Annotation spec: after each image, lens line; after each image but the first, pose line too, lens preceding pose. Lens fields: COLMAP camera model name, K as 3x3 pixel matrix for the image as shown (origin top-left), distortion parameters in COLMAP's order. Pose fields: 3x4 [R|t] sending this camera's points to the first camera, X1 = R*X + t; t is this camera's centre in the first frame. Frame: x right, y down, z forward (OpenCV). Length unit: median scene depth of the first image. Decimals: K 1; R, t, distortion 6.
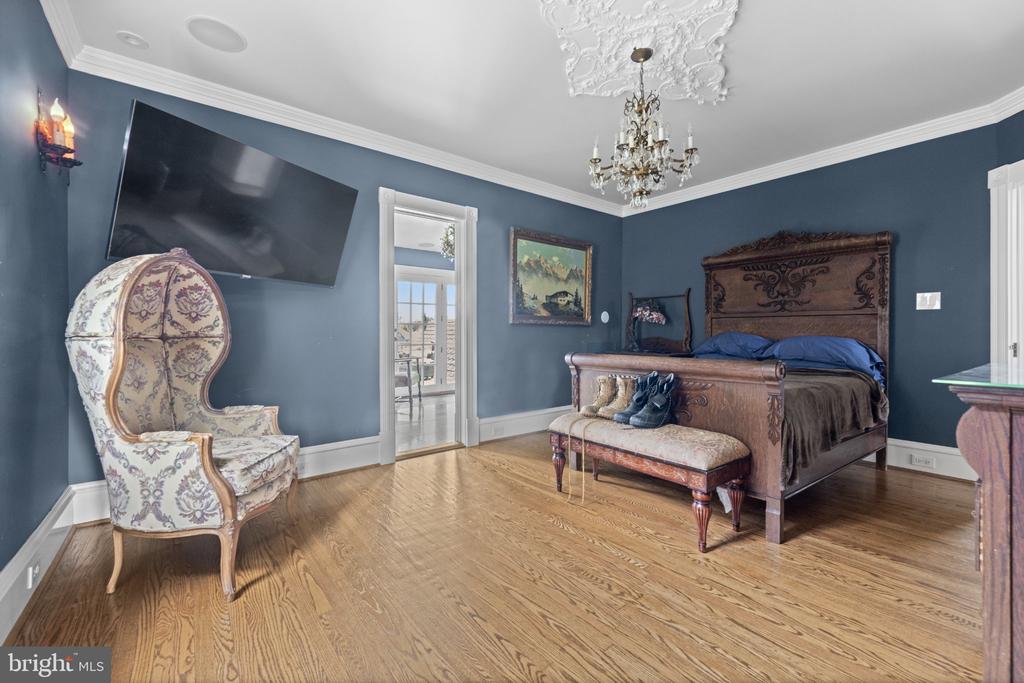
lens RADIAL K [[413.5, 0, 507.2], [0, 413.5, 332.4], [0, 0, 1]] dist [-0.002391, 0.000529]
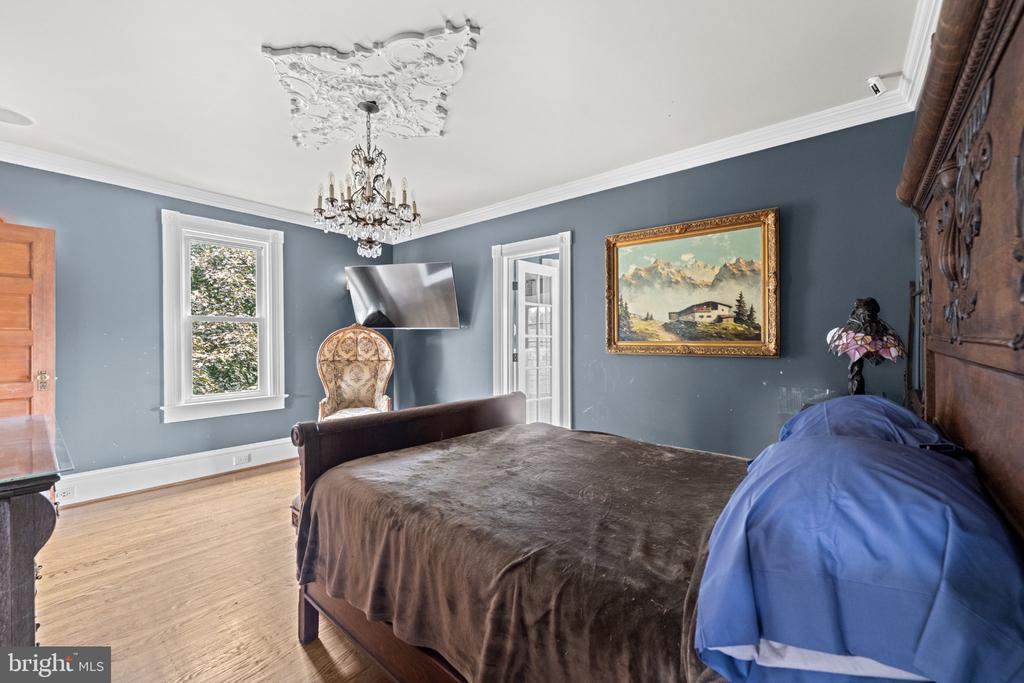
lens RADIAL K [[413.5, 0, 507.2], [0, 413.5, 347.3], [0, 0, 1]] dist [-0.002391, 0.000529]
pose [[0.228708, 0.004226, -0.973486, 0.719620], [-0.001879, 0.999991, 0.003900, -0.031848], [0.973493, 0.000937, 0.228713, 0.565885]]
